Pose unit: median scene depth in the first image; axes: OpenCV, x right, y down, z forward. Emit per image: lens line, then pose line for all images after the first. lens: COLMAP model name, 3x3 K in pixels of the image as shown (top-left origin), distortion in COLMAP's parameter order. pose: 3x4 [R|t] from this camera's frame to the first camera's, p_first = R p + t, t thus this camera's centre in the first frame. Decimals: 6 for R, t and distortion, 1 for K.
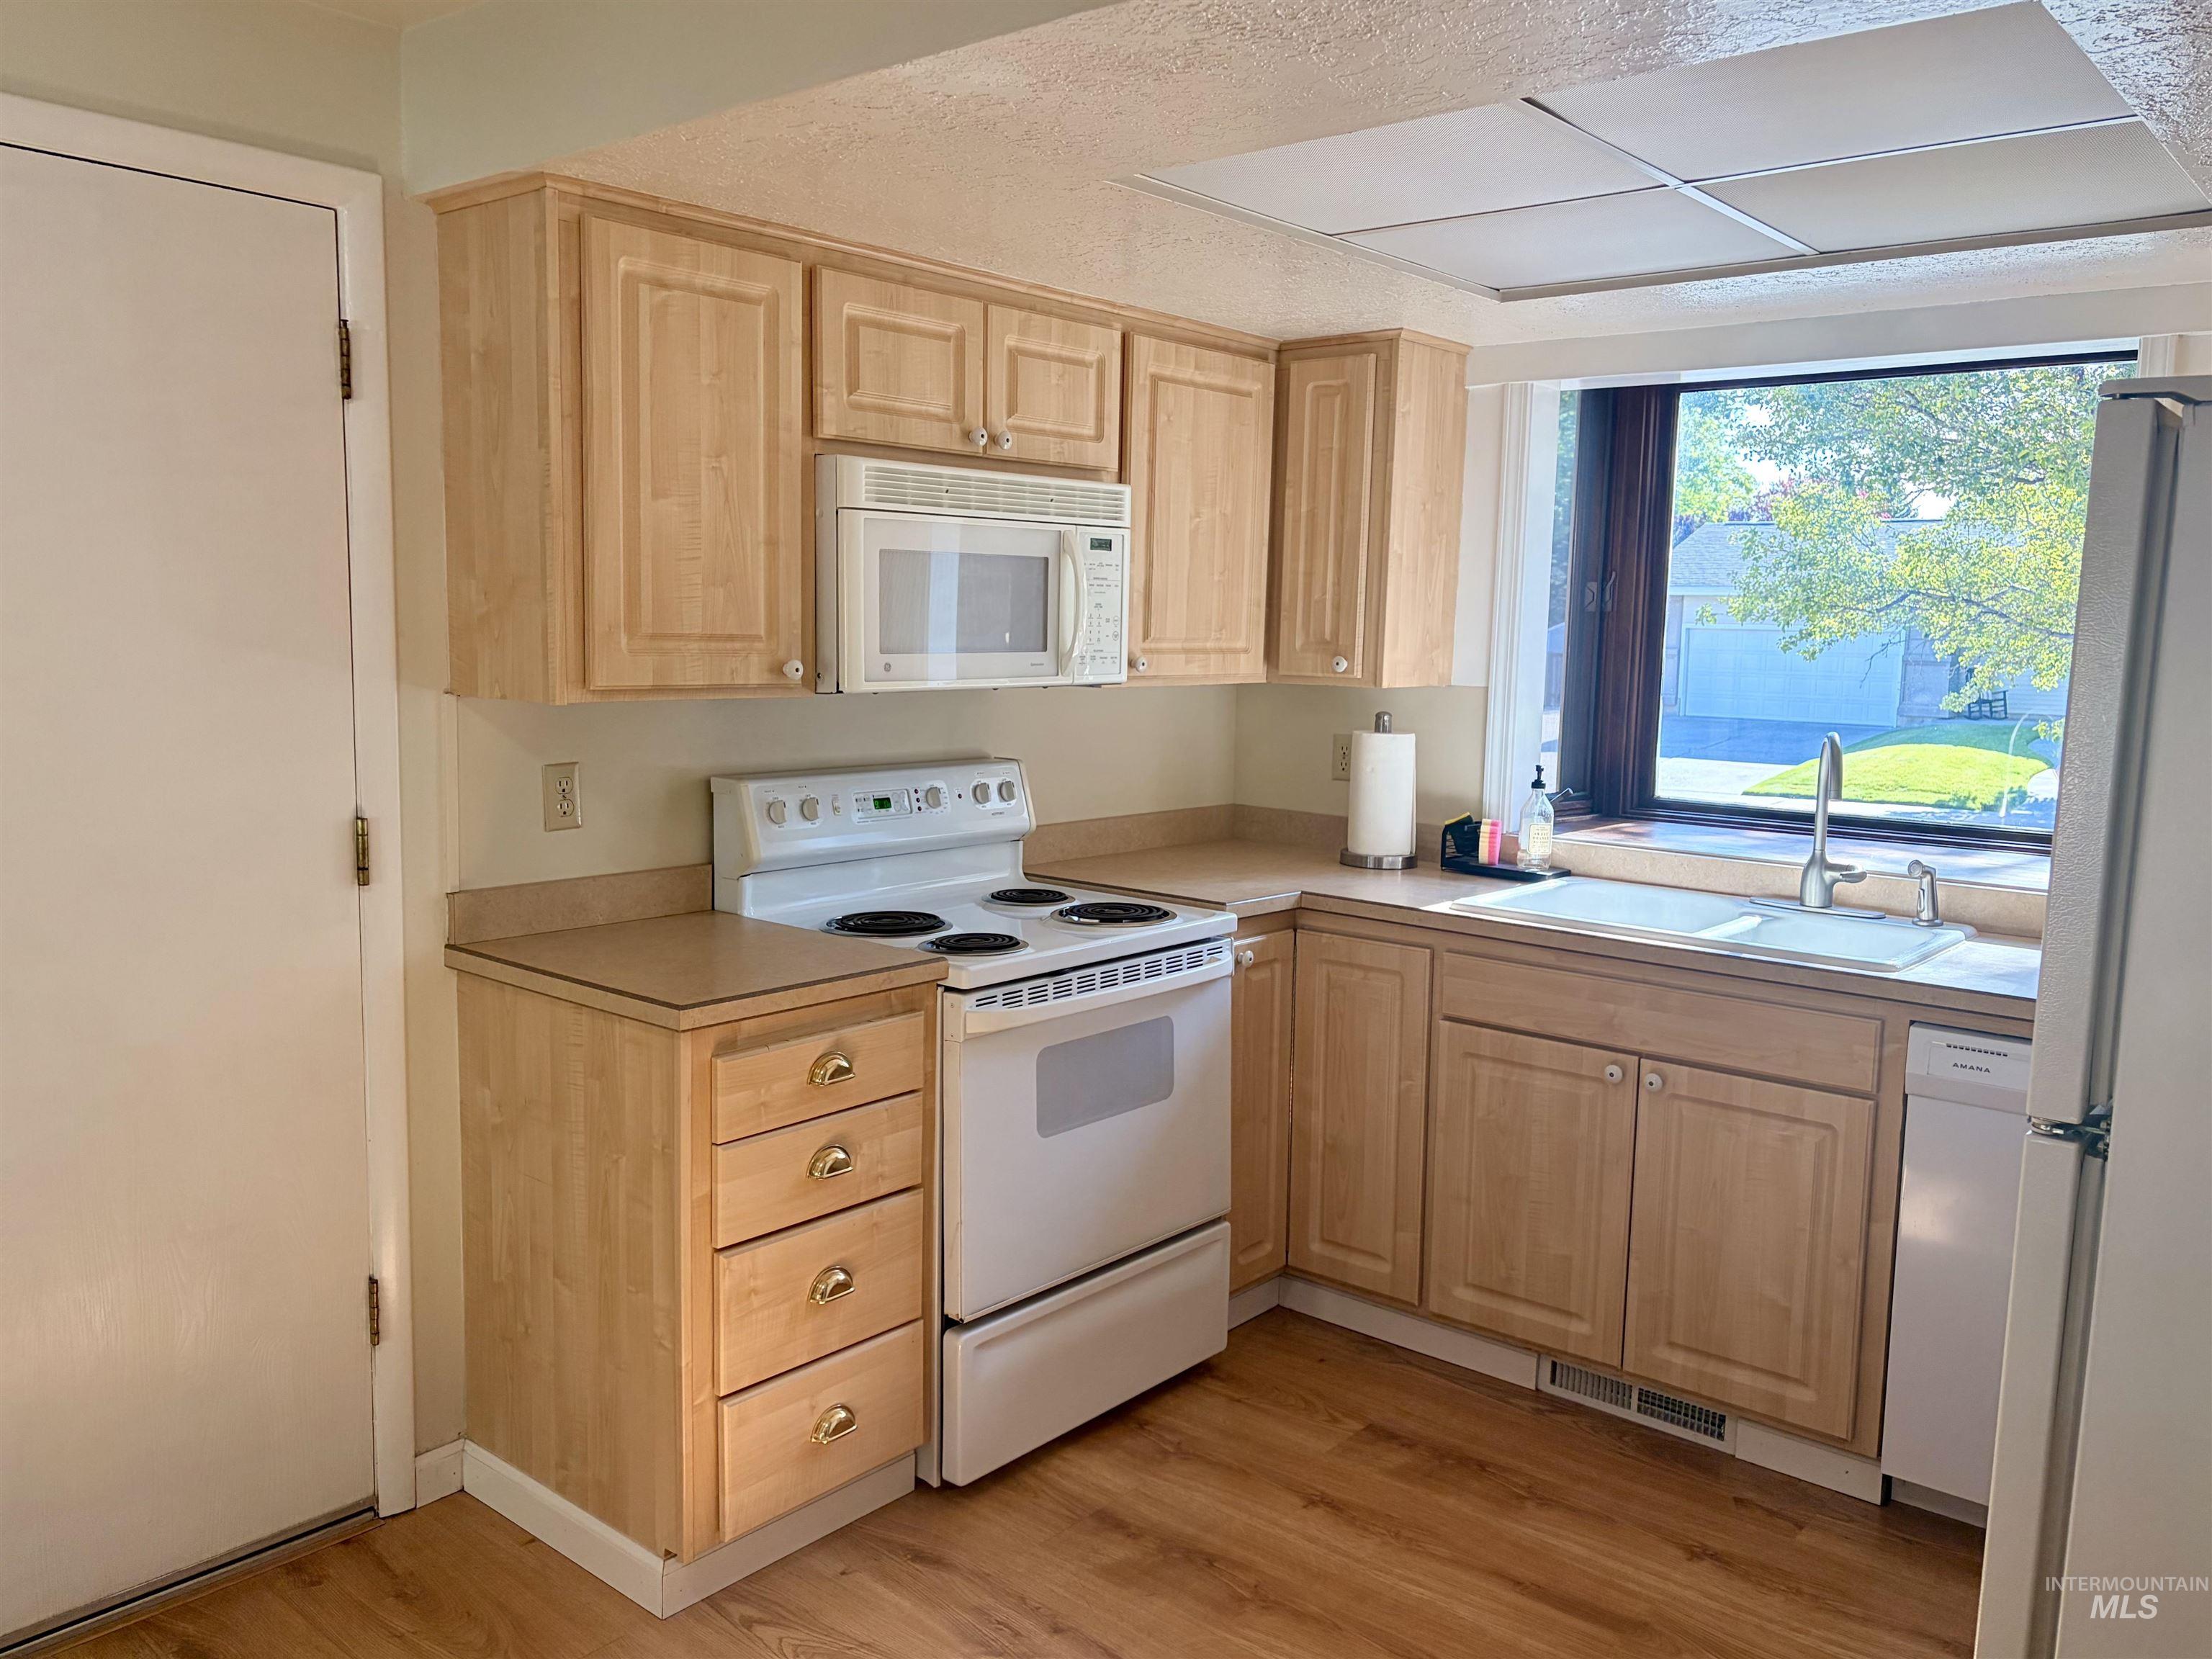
lens RADIAL K [[1732.2, 0, 1112.6], [0, 1732.2, 824.4], [0, 0, 1]] dist [0.039397, -0.010471]
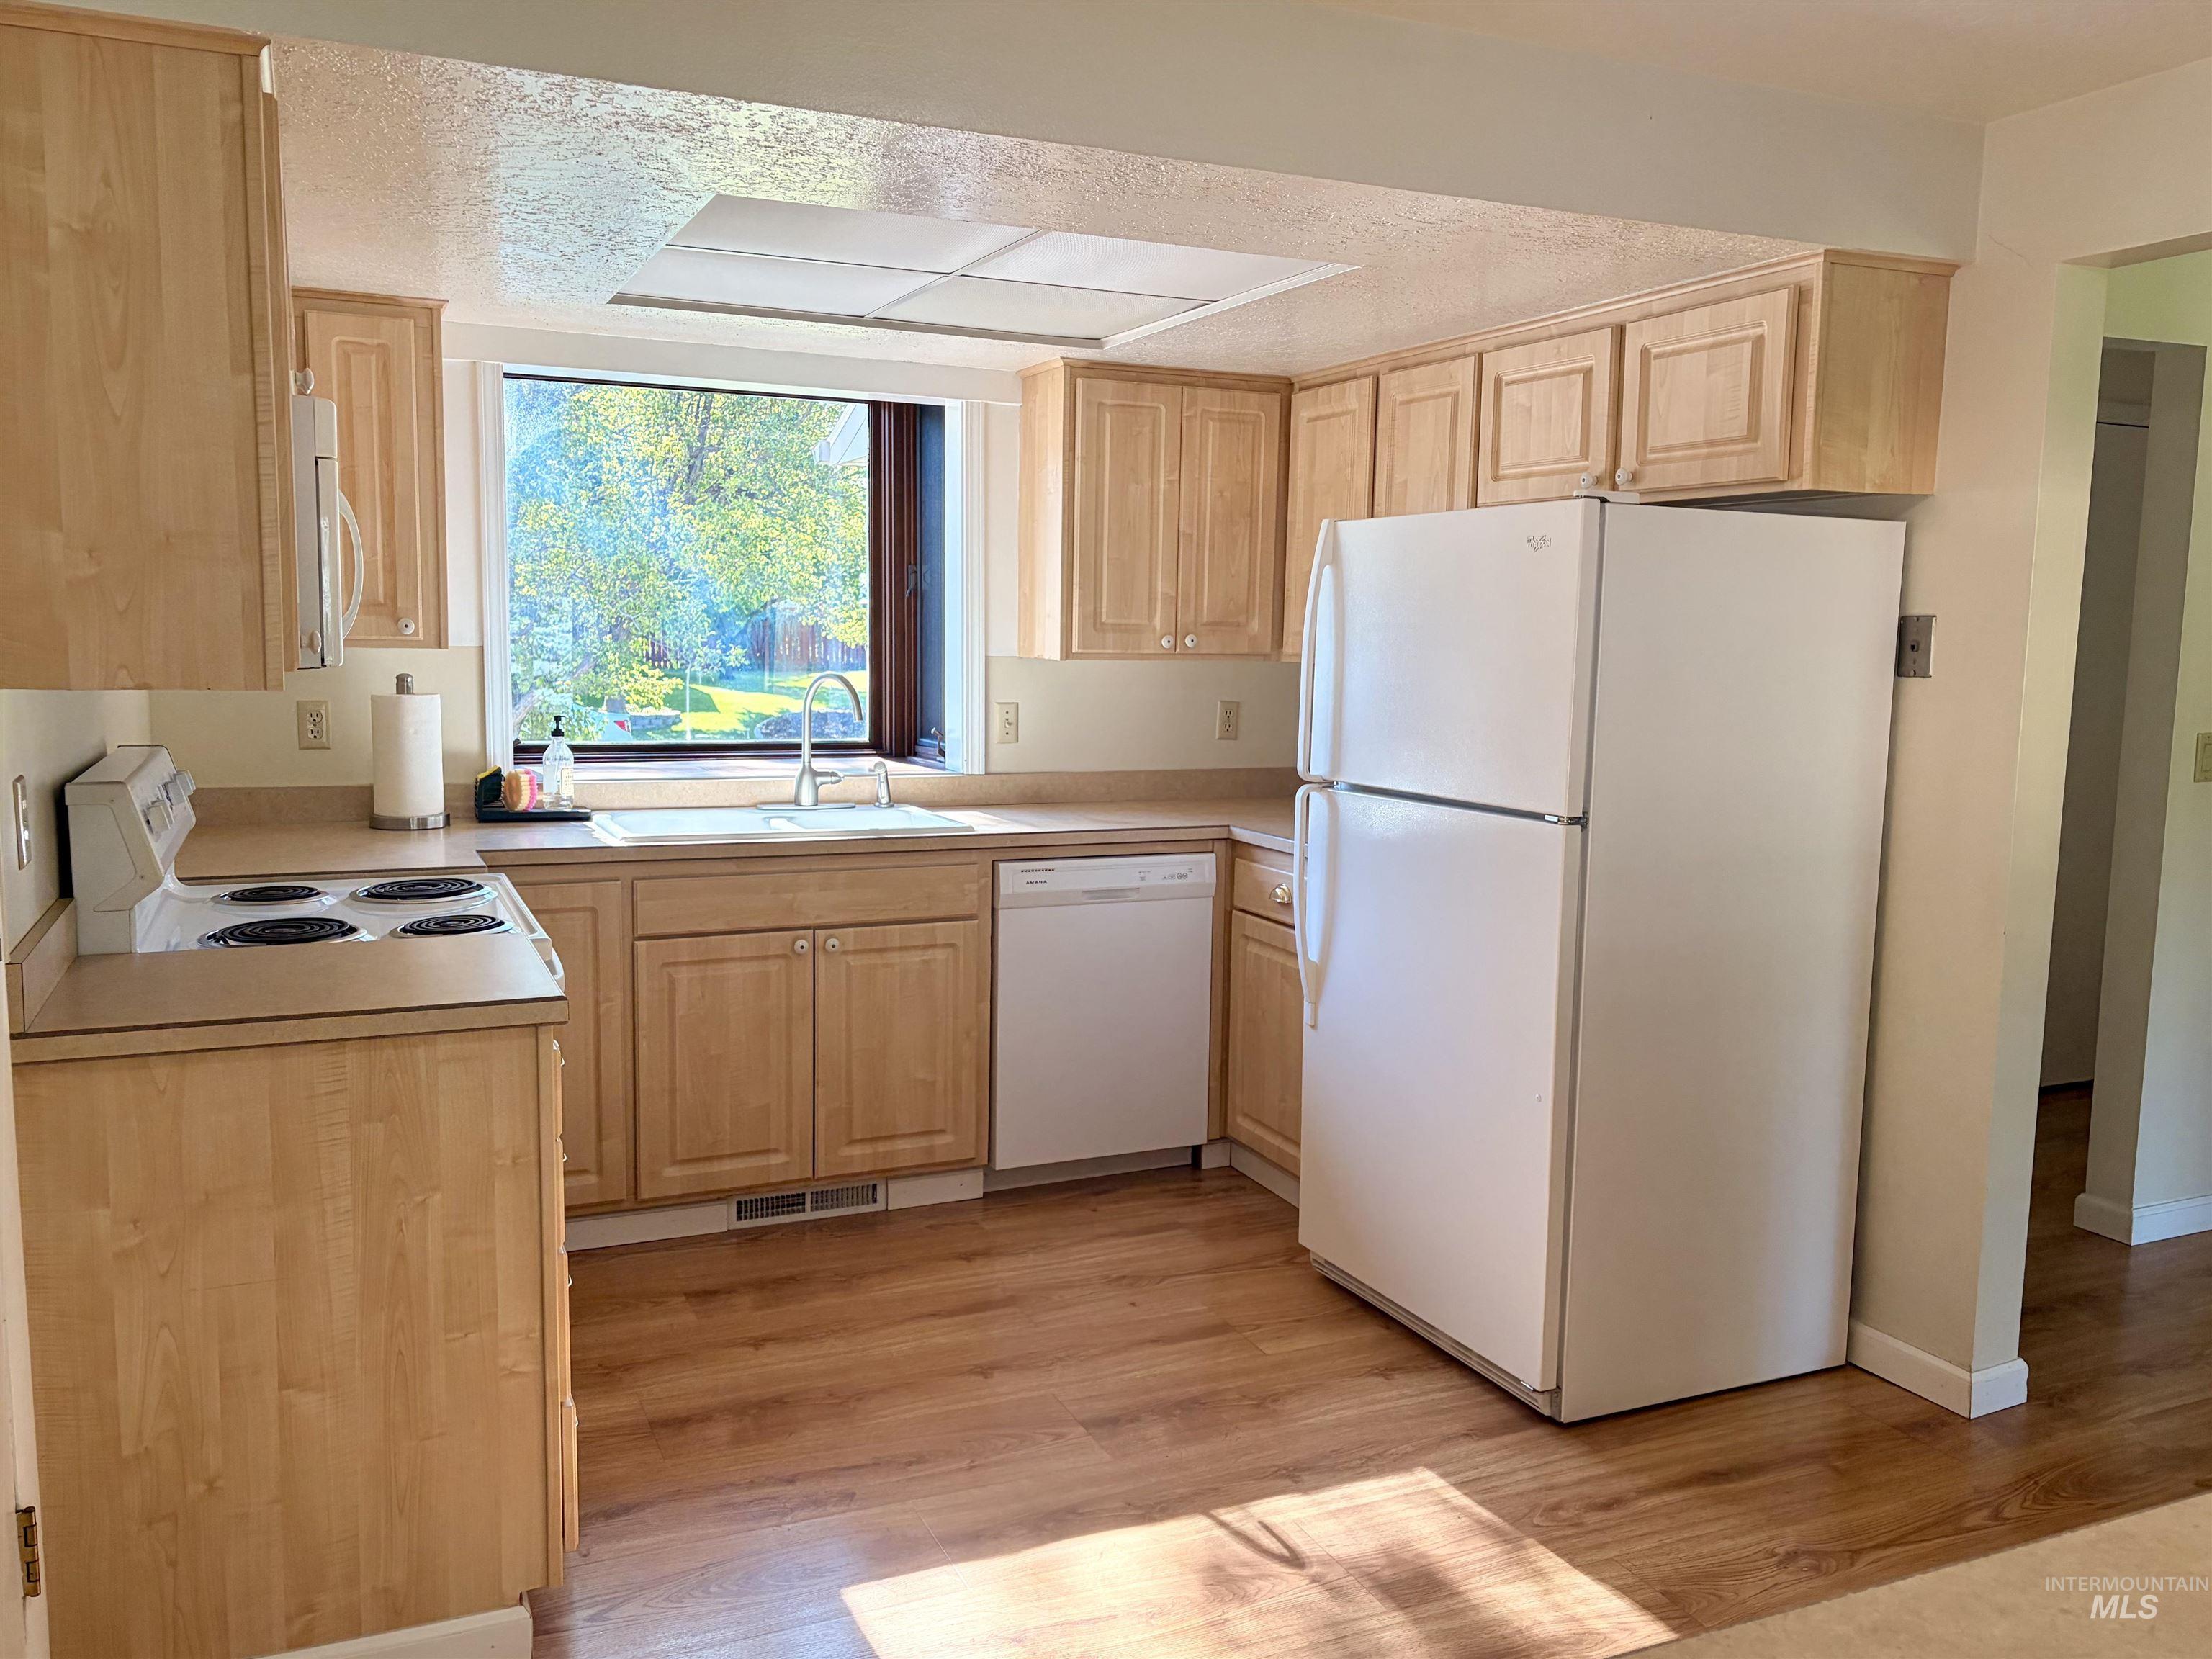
lens RADIAL K [[1732.2, 0, 1116.7], [0, 1732.2, 825.8], [0, 0, 1]] dist [0.039397, -0.010471]
pose [[0.440987, -0.123656, 0.888954, -0.726220], [0.102058, 0.990948, 0.087215, -0.030340], [-0.891692, 0.052264, 0.449615, 0.228255]]
